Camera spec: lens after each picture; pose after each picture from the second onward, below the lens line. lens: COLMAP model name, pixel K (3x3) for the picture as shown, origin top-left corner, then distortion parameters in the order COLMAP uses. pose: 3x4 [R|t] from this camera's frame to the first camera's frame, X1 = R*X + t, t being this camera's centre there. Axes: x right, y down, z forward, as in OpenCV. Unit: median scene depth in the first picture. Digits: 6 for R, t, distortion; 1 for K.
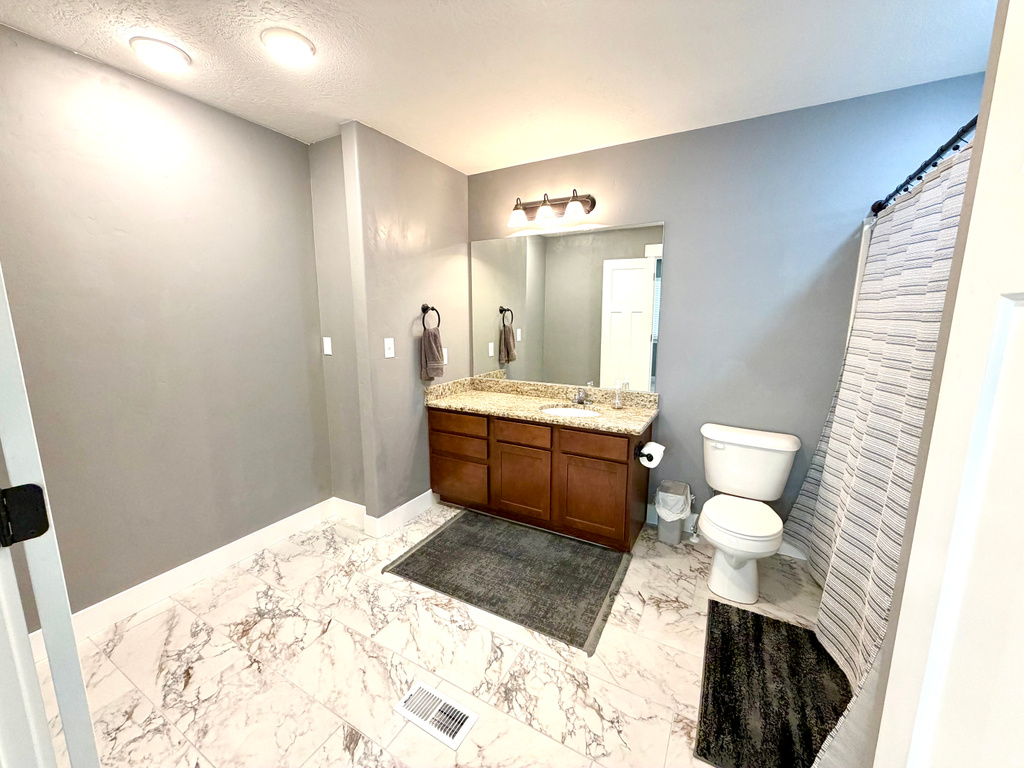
lens RADIAL K [[407.4, 0, 510.1], [0, 407.4, 383.6], [0, 0, 1]] dist [0.001116, -0.000697]
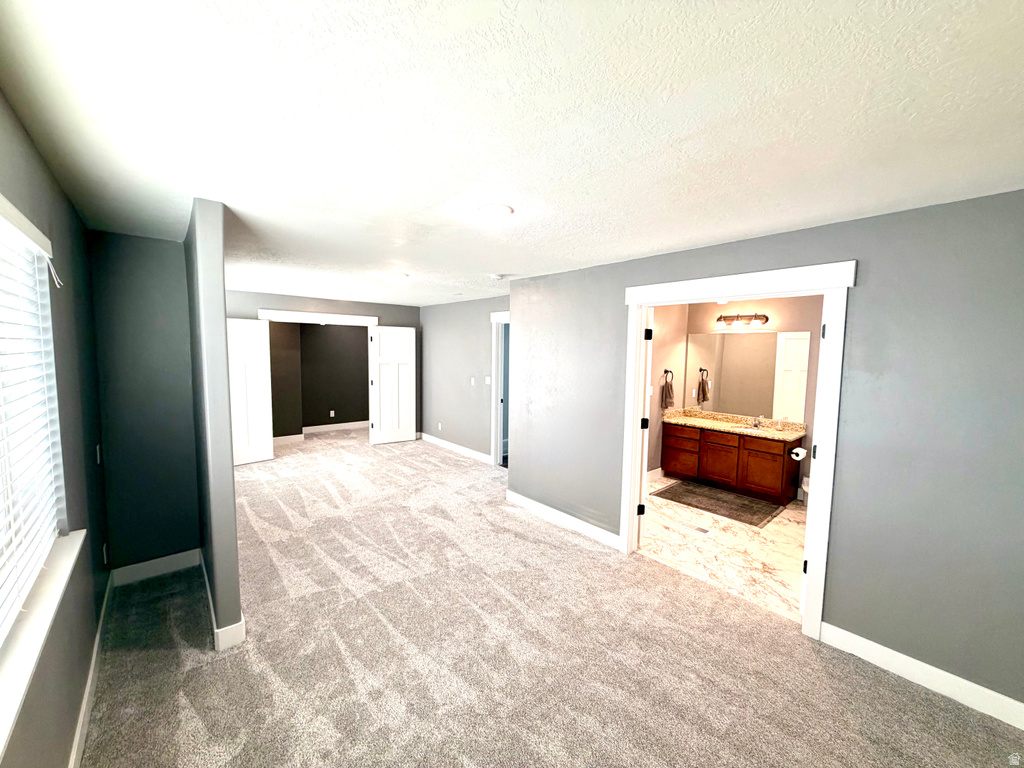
lens RADIAL K [[407.4, 0, 510.1], [0, 407.4, 383.6], [0, 0, 1]] dist [0.001116, -0.000697]
pose [[0.939084, 0.047147, -0.340439, -0.267313], [-0.076142, 0.994472, -0.072311, 0.079480], [0.335148, 0.093828, 0.937482, -1.179908]]
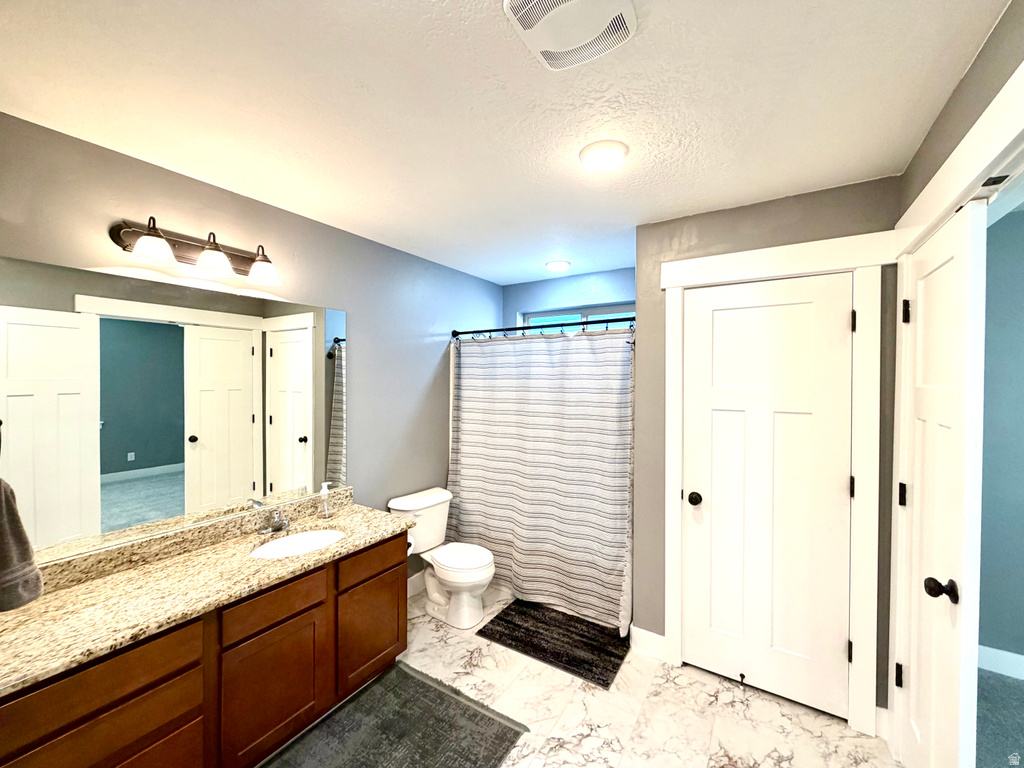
lens RADIAL K [[407.4, 0, 510.1], [0, 407.4, 383.6], [0, 0, 1]] dist [0.001116, -0.000697]
pose [[0.063059, -0.008649, 0.997972, -0.576525], [0.163475, 0.986546, -0.001779, -0.154422], [-0.984530, 0.163255, 0.063625, 0.557121]]
